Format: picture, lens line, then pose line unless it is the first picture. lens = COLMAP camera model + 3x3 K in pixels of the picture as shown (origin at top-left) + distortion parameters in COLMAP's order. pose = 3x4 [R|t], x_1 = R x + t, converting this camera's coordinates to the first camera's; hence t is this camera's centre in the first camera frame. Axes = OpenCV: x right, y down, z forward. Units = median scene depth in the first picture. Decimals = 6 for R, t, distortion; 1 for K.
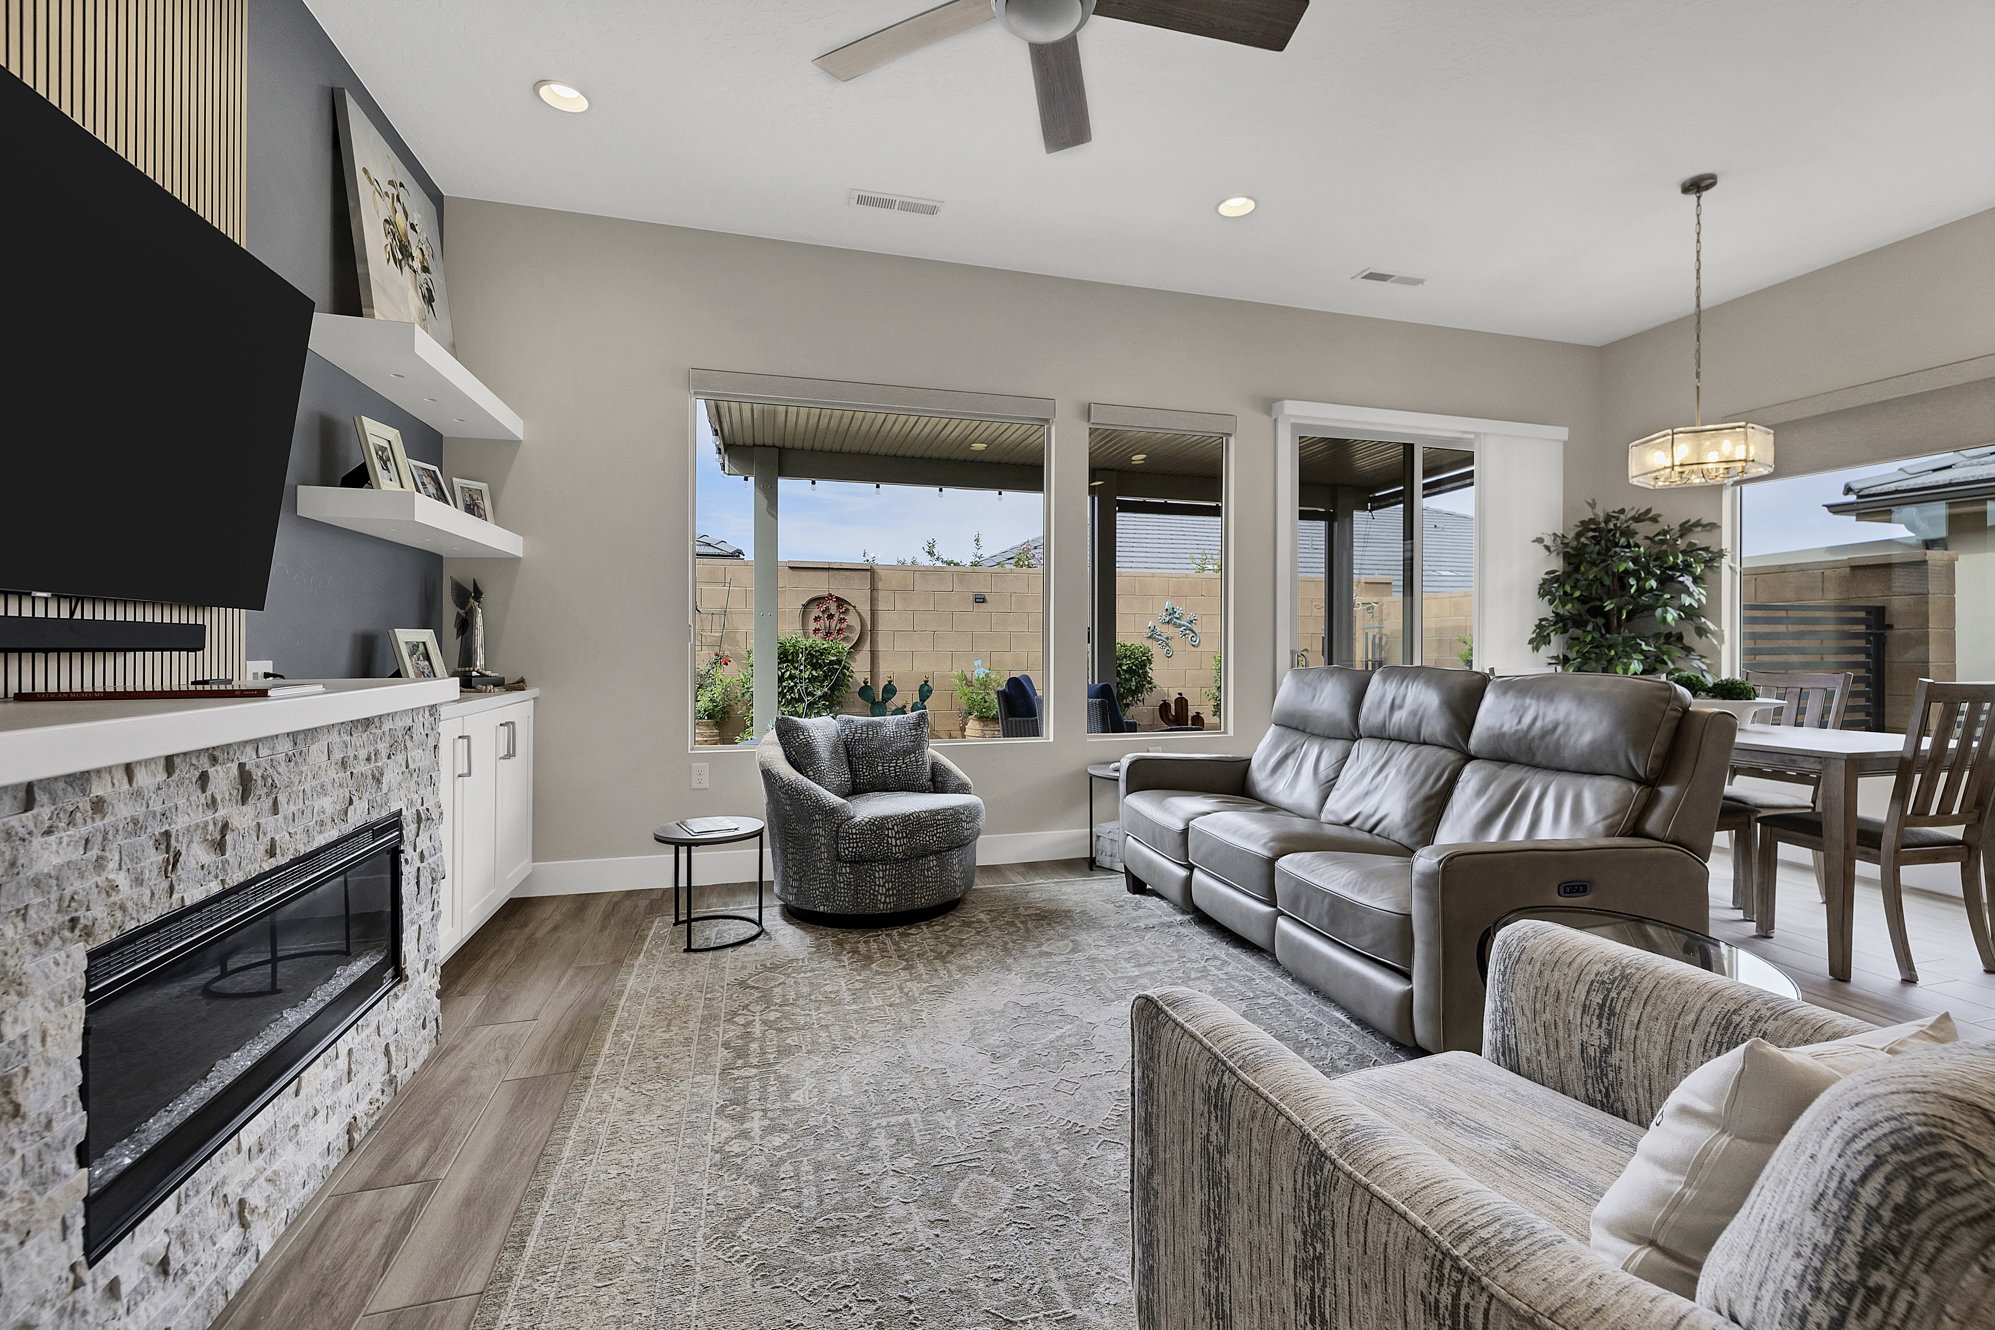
lens RADIAL K [[861.6, 0, 1009.4], [0, 861.6, 657.2], [0, 0, 1]] dist [0.002128, -0.000890]
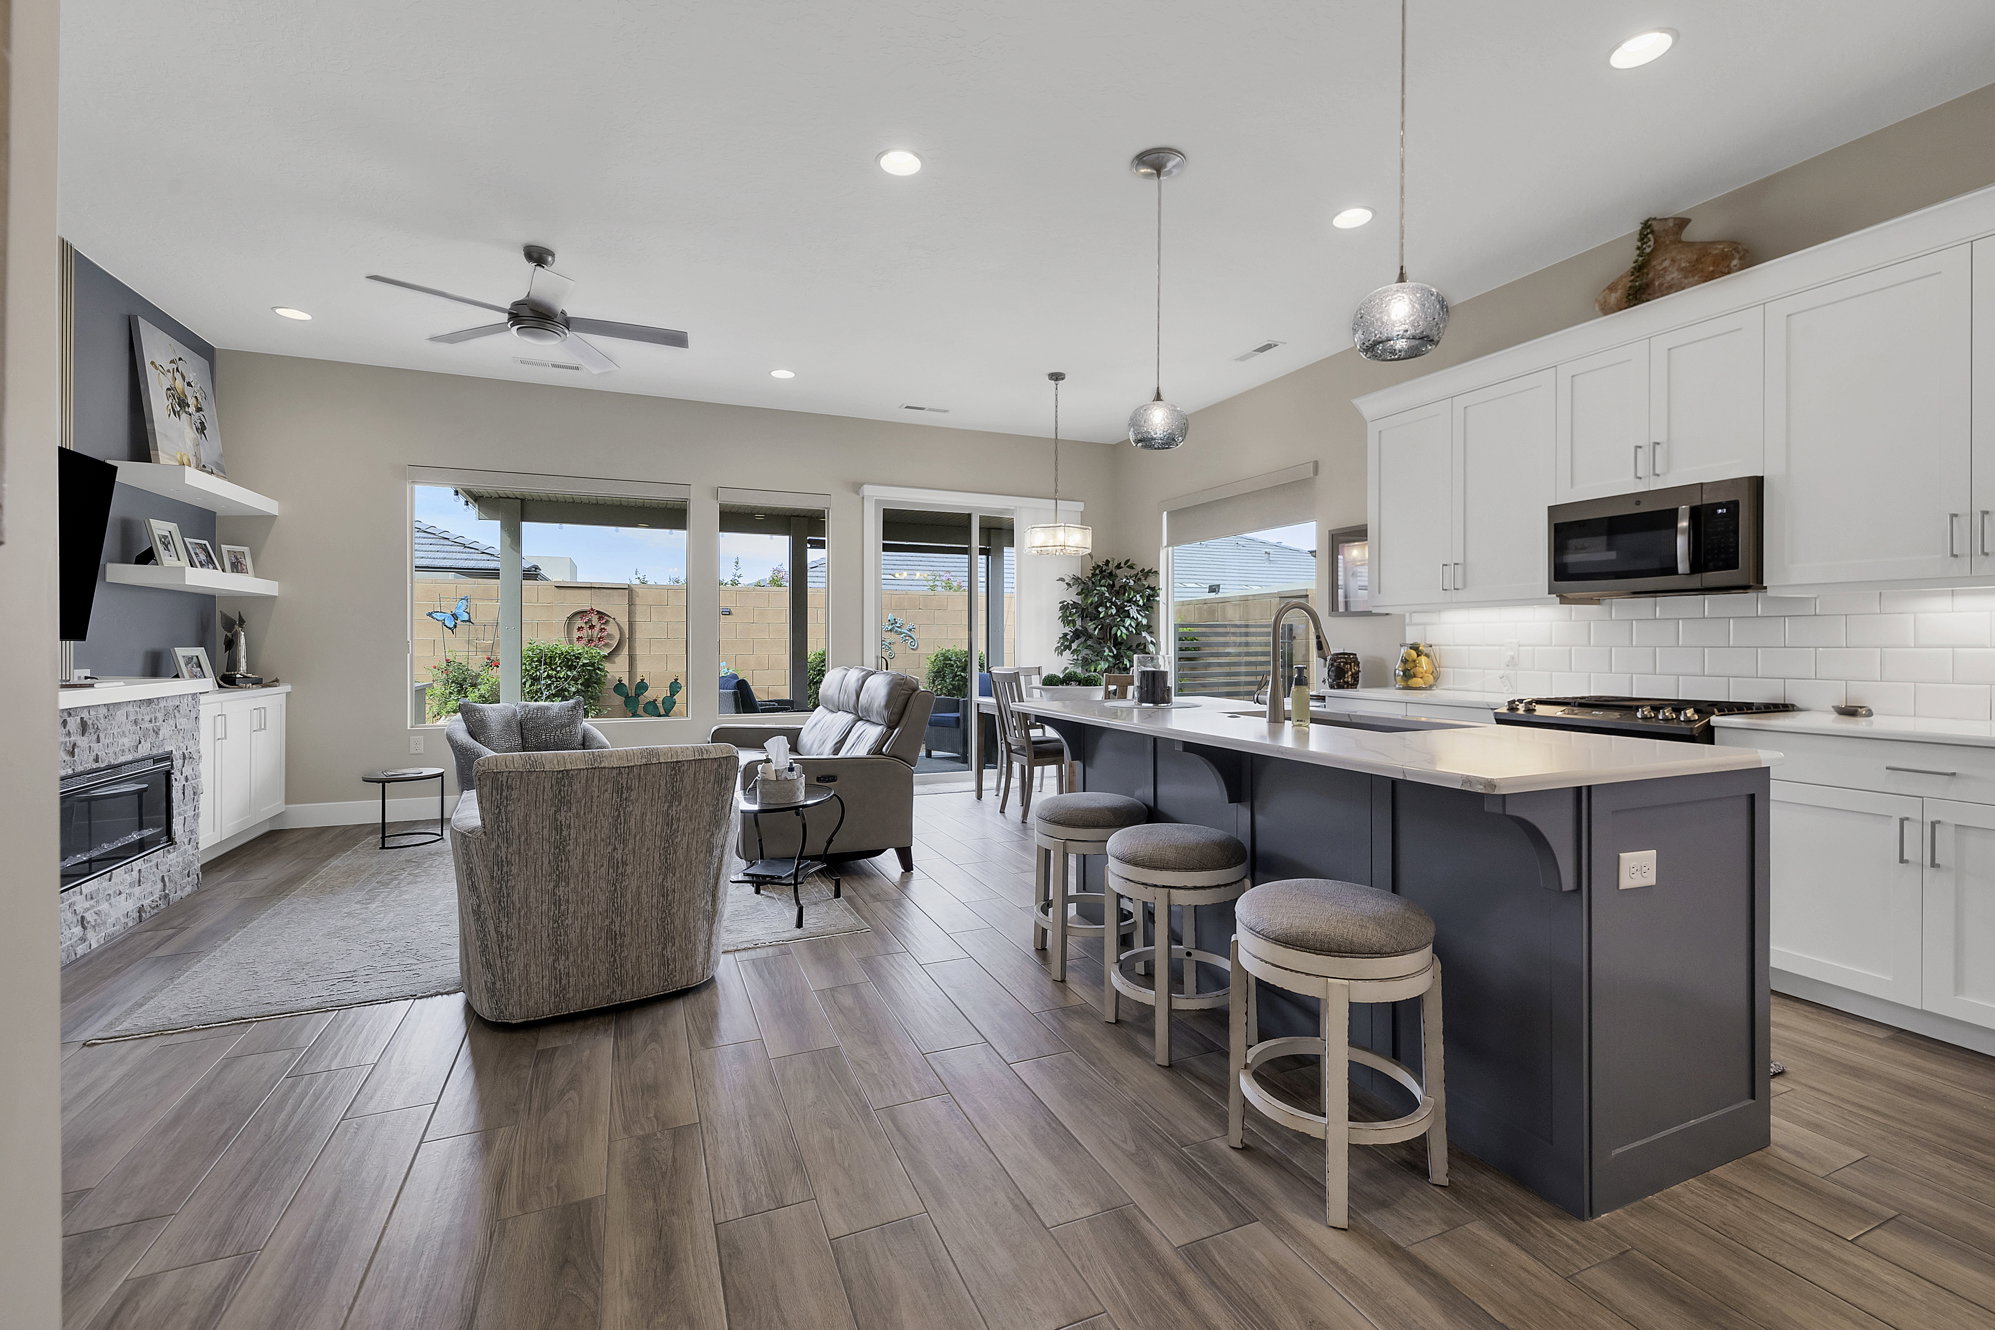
lens RADIAL K [[861.6, 0, 1018.3], [0, 861.6, 653.0], [0, 0, 1]] dist [0.002128, -0.000890]
pose [[0.991171, -0.003803, 0.132533, 0.547154], [0.004195, 0.999988, -0.002677, -0.011516], [-0.132521, 0.003209, 0.991175, -0.691507]]
